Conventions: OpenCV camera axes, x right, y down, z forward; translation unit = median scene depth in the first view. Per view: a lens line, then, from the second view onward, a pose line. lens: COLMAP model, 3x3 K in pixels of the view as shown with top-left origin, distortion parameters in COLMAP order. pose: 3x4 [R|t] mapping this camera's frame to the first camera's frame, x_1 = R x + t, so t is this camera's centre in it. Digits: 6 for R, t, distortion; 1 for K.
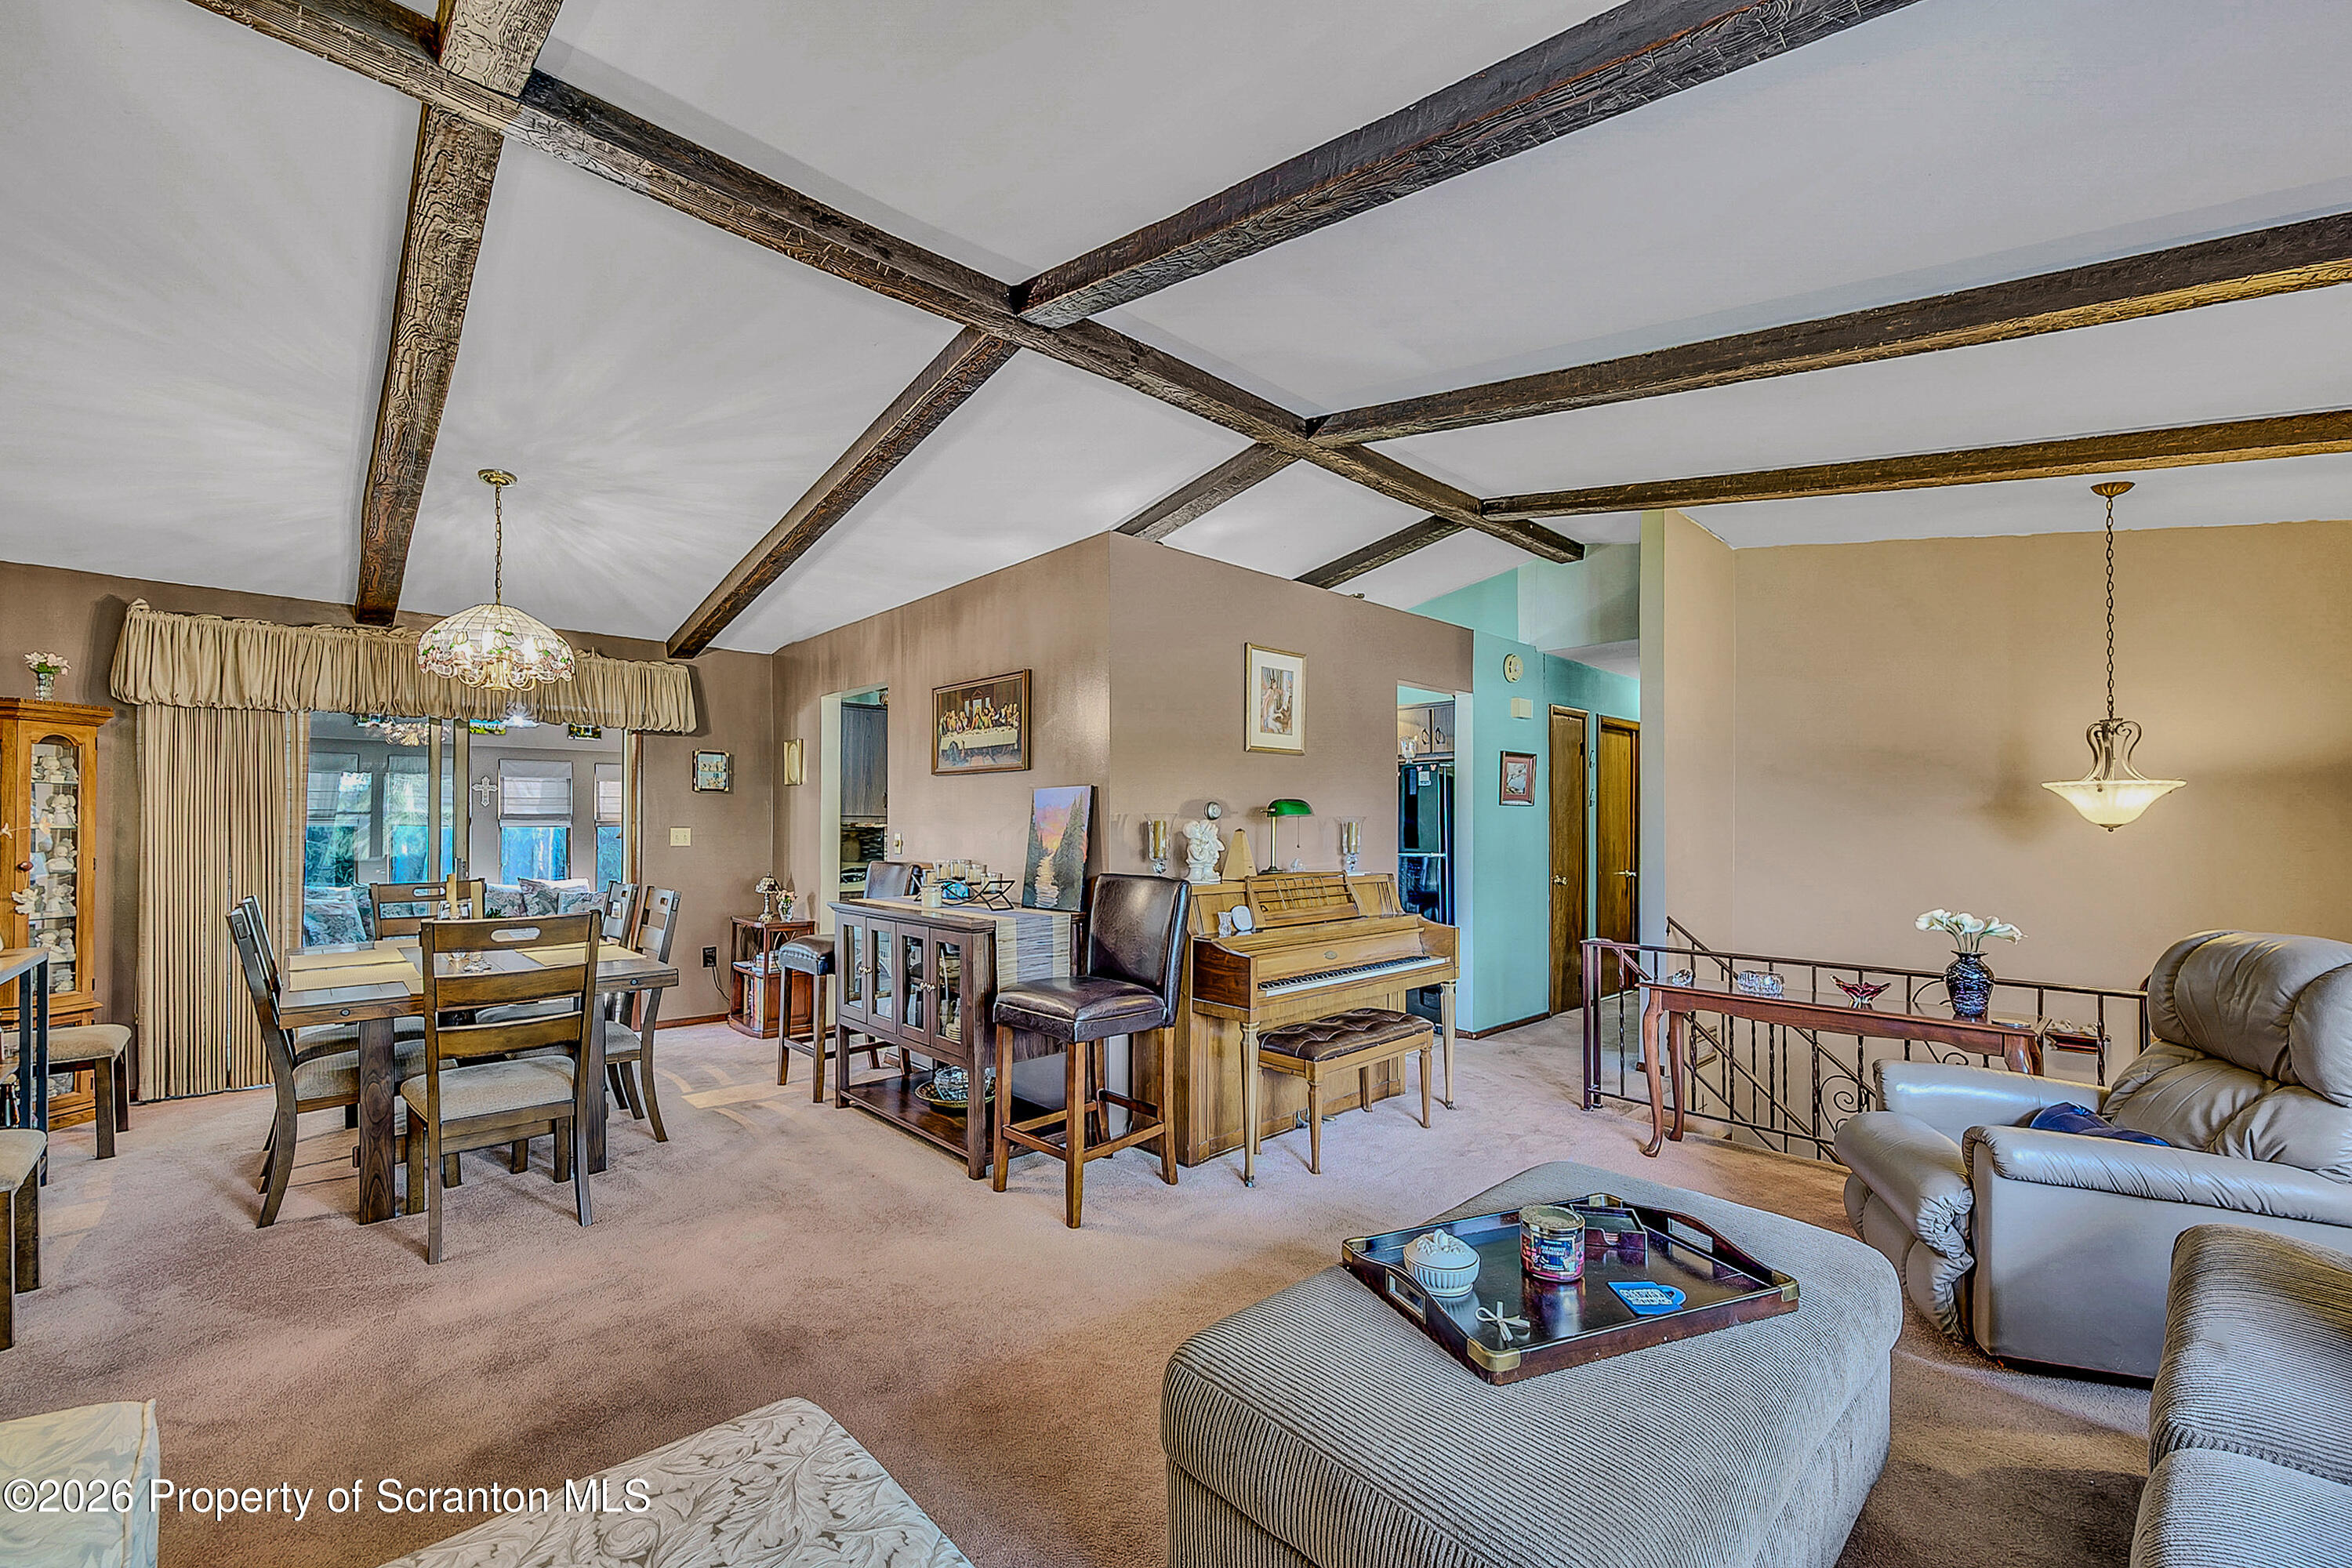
lens RADIAL K [[940.0, 0, 1168.5], [0, 940.0, 823.6], [0, 0, 1]] dist [-0.001618, -0.000480]
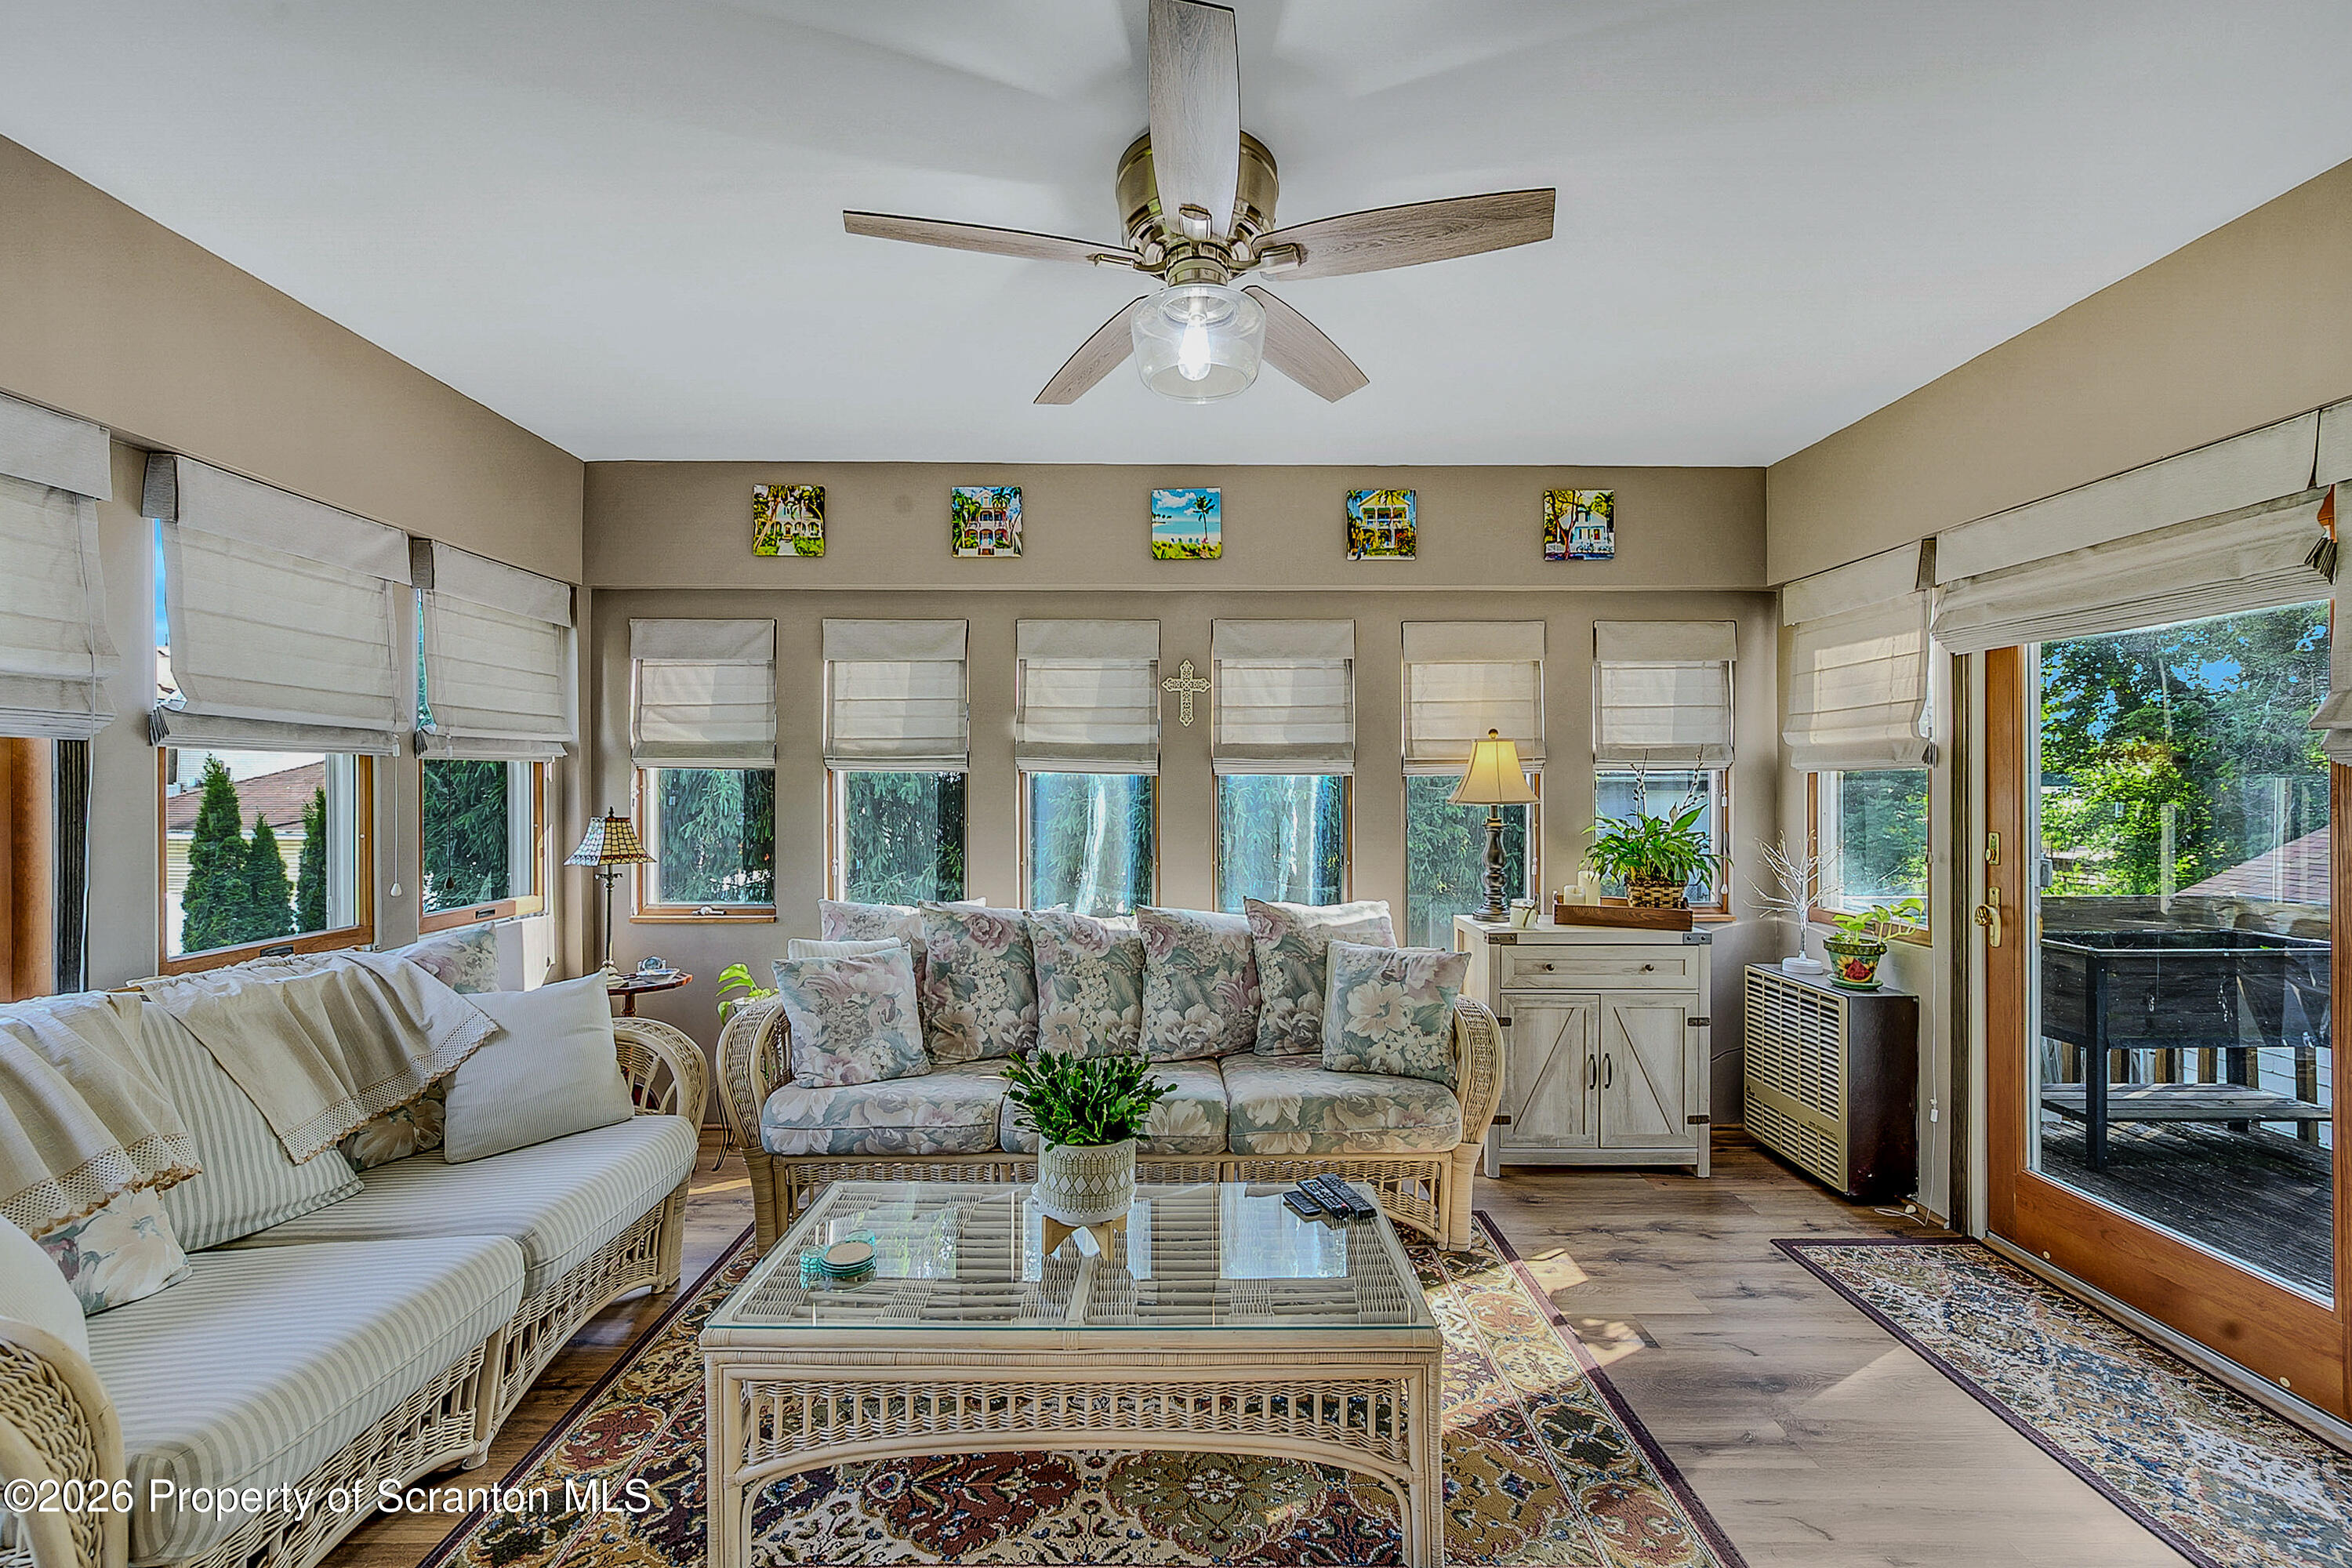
lens RADIAL K [[934.5, 0, 1178.4], [0, 934.5, 780.7], [0, 0, 1]] dist [-0.000197, -0.000048]
pose [[0.739485, -0.004012, -0.673161, -0.772228], [0.001444, 0.999989, -0.004373, 0.015422], [0.673171, 0.002262, 0.739483, 1.196155]]
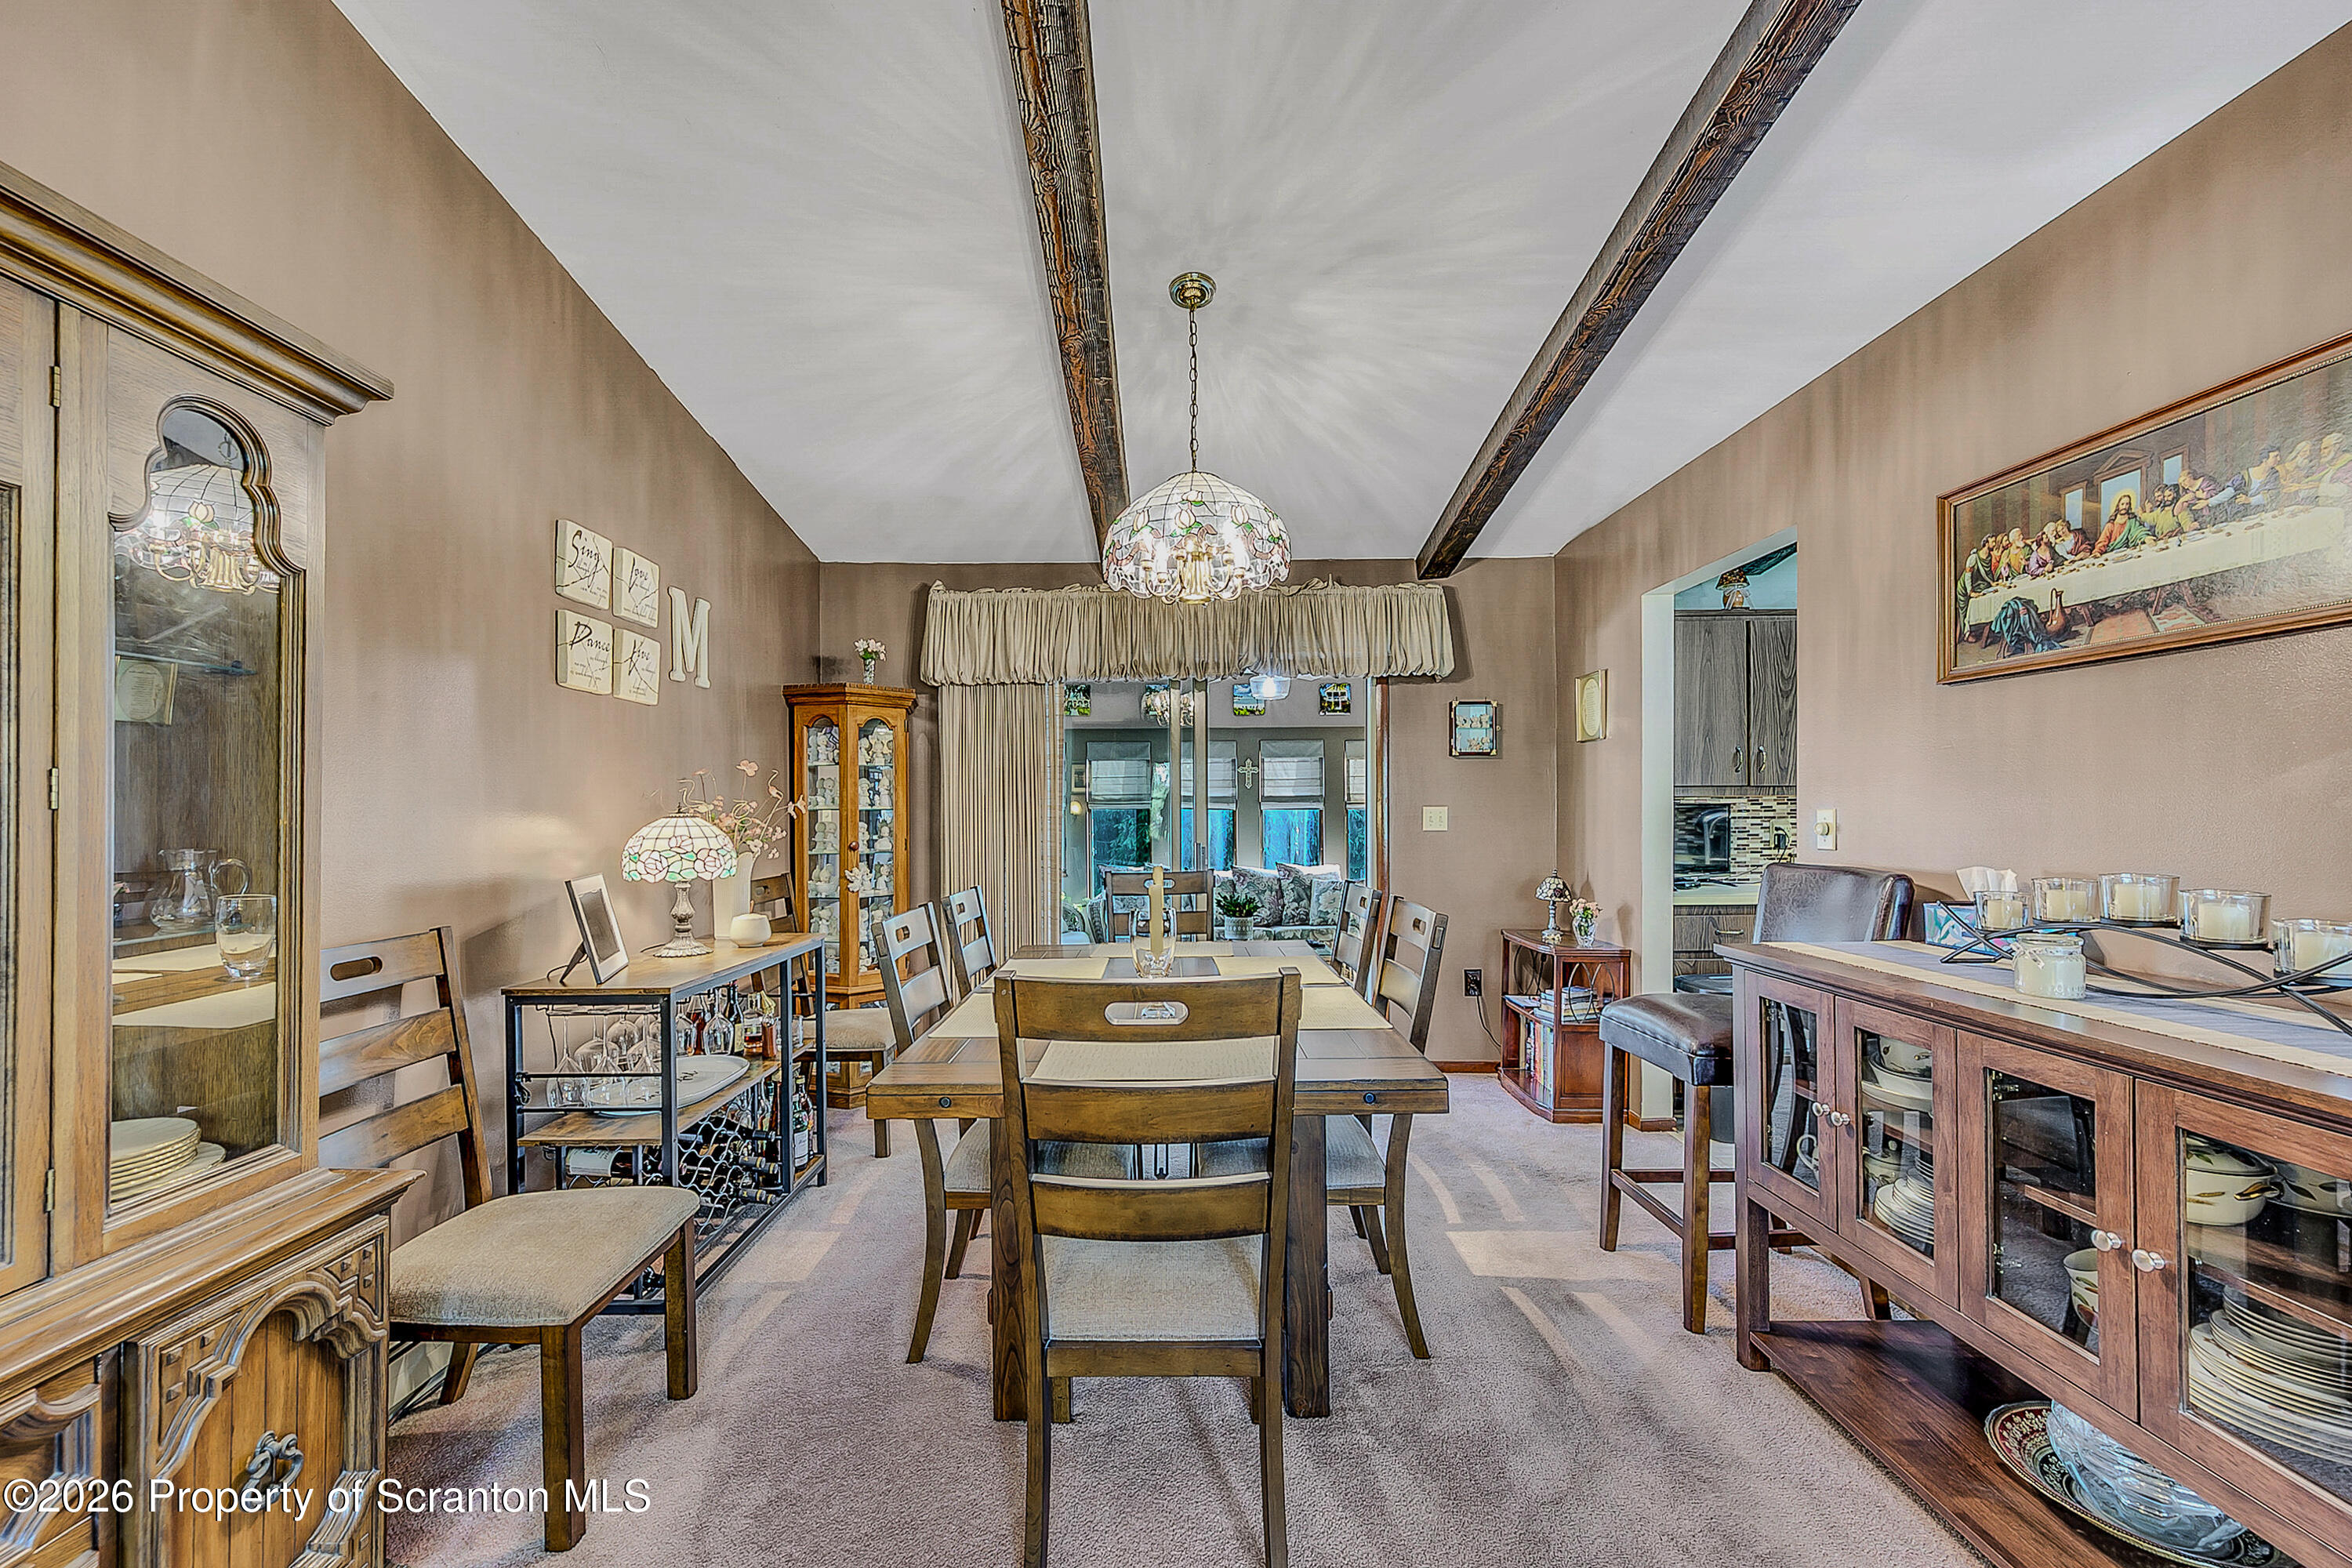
lens RADIAL K [[930.8, 0, 1173.3], [0, 930.8, 807.1], [0, 0, 1]] dist [0.001052, 0.000098]
pose [[0.735839, -0.008862, -0.677099, -0.221346], [0.007473, 0.999960, -0.004966, 0.009185], [0.677115, -0.001406, 0.735875, 0.405531]]
